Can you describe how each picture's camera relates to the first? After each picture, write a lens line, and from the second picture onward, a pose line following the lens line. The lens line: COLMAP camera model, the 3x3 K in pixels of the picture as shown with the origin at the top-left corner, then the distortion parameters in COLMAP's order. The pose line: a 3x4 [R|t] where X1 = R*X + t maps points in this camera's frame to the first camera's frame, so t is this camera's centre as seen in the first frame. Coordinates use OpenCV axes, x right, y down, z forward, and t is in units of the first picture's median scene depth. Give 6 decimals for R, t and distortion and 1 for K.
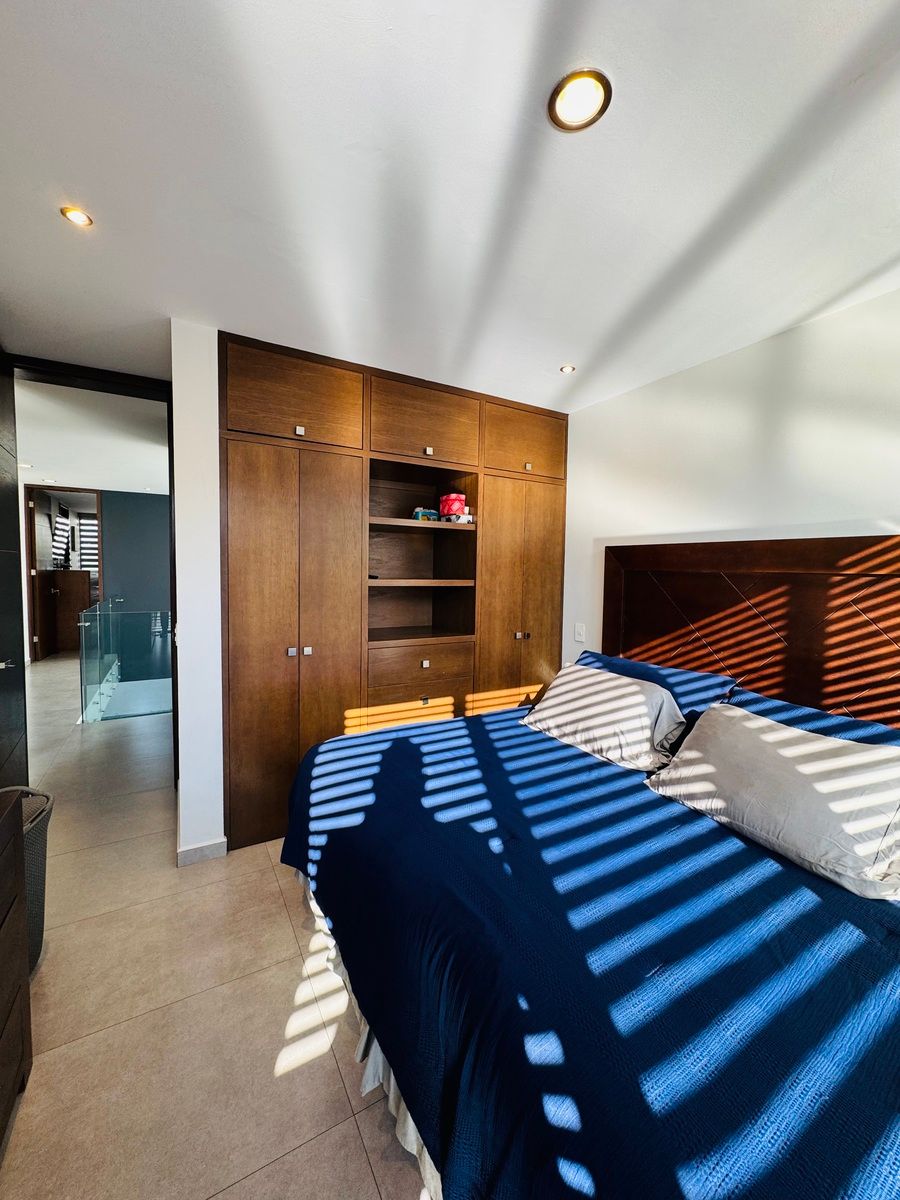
lens RADIAL K [[476.6, 0, 453.6], [0, 476.6, 598.7], [0, 0, 1]] dist [-0.002501, 0.000028]
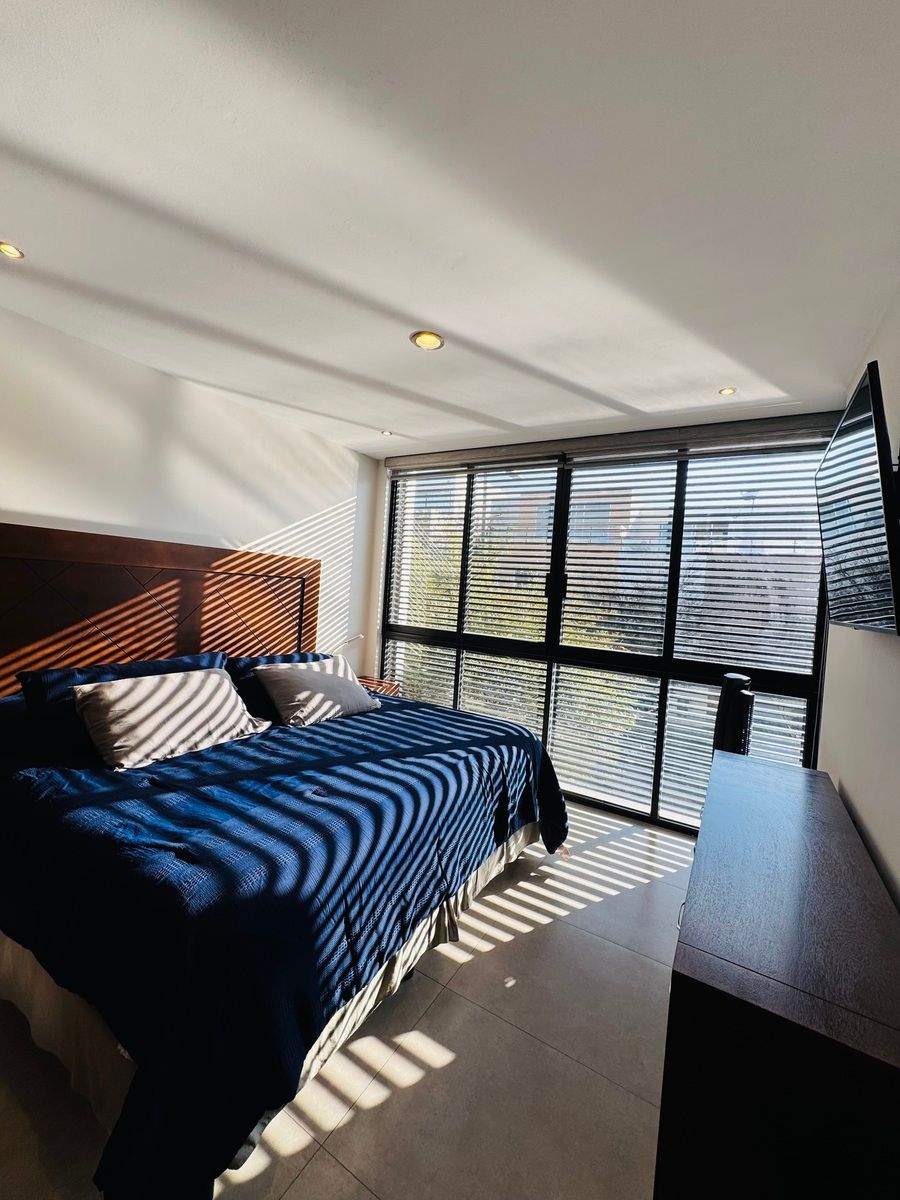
lens RADIAL K [[483.8, 0, 453.3], [0, 483.8, 591.9], [0, 0, 1]] dist [0.000286, 0.000070]
pose [[-0.477846, -0.055059, 0.876717, -0.816467], [-0.020091, 0.998458, 0.051754, -0.076216], [-0.878214, 0.007116, -0.478215, 0.970277]]
